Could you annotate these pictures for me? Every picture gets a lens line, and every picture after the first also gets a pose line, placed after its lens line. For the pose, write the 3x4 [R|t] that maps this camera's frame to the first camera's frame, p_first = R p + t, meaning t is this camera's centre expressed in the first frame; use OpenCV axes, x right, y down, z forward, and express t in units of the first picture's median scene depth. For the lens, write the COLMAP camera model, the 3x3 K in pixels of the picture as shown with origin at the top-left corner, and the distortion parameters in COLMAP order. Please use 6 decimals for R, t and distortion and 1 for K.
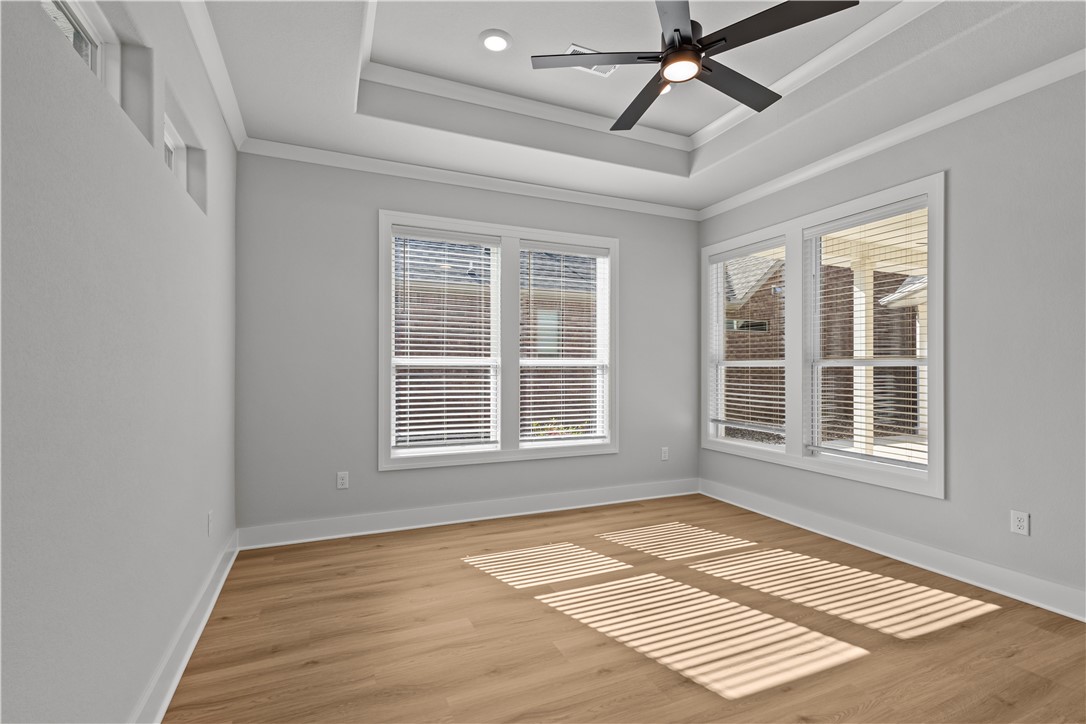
lens RADIAL K [[499.8, 0, 544.0], [0, 499.8, 360.2], [0, 0, 1]] dist [0.011641, -0.001125]
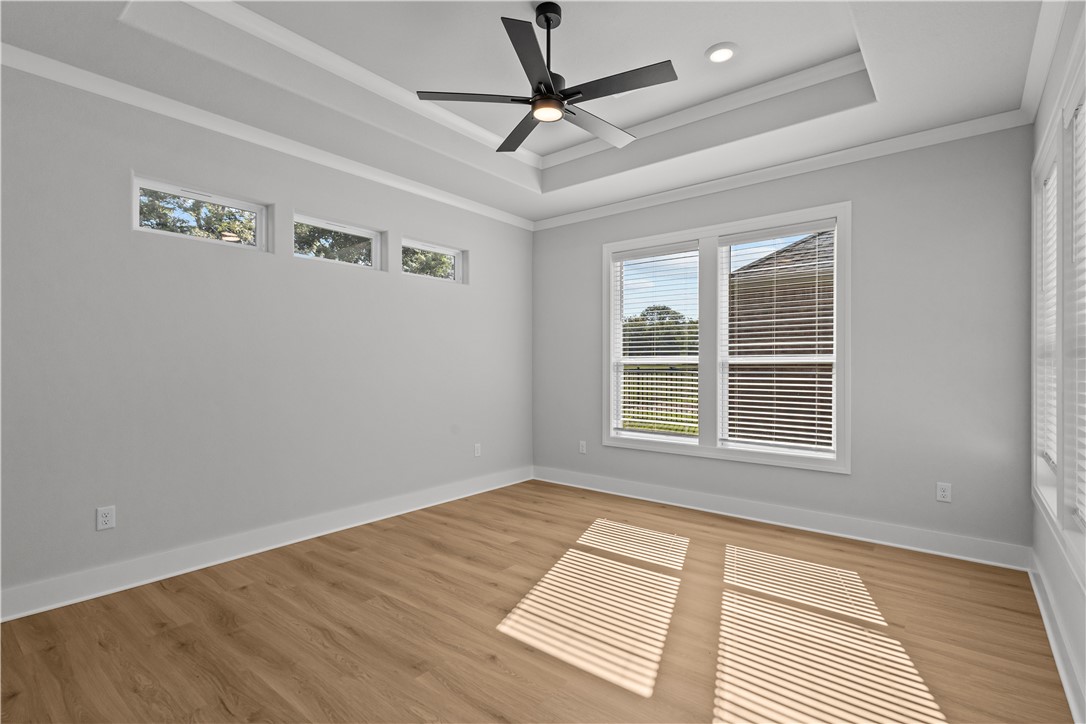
lens RADIAL K [[499.8, 0, 544.0], [0, 499.8, 360.2], [0, 0, 1]] dist [0.011641, -0.001125]
pose [[0.467484, -0.010499, -0.883939, 0.834024], [0.013843, 0.999894, -0.004555, 0.004157], [0.883893, -0.010107, 0.467580, 0.282061]]
